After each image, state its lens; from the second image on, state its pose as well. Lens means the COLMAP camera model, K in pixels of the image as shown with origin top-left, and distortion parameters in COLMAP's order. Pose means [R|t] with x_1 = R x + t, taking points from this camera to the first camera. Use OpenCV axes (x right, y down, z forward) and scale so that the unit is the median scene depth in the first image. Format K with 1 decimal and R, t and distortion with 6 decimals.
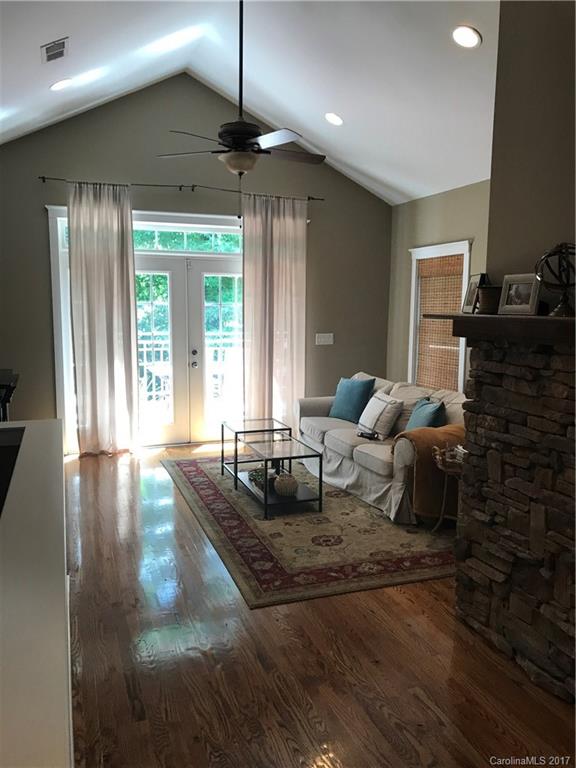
lens RADIAL K [[629.9, 0, 292.0], [0, 629.9, 381.7], [0, 0, 1]] dist [0.037660, -0.034624]
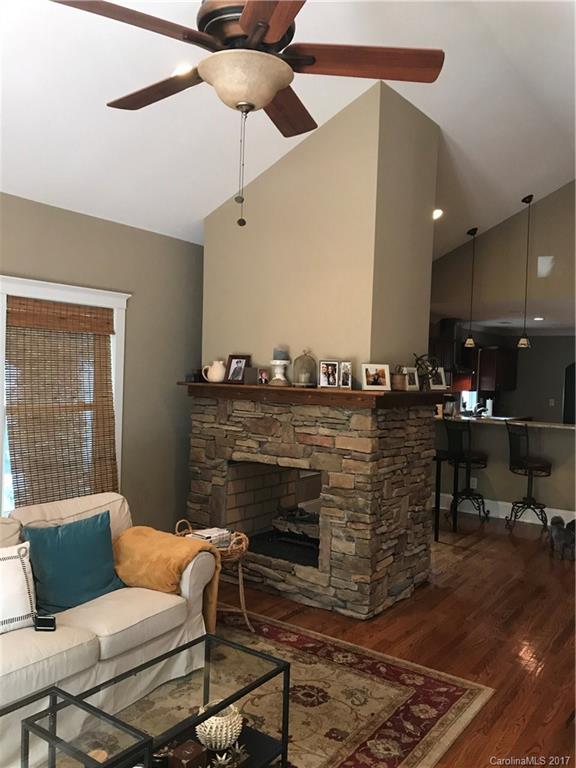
lens RADIAL K [[629.9, 0, 293.4], [0, 629.9, 386.3], [0, 0, 1]] dist [0.037660, -0.034624]
pose [[-0.586060, -0.040873, 0.809236, -0.575147], [0.057037, 0.994168, 0.091521, -0.200985], [-0.808258, 0.099793, -0.580311, 1.528148]]
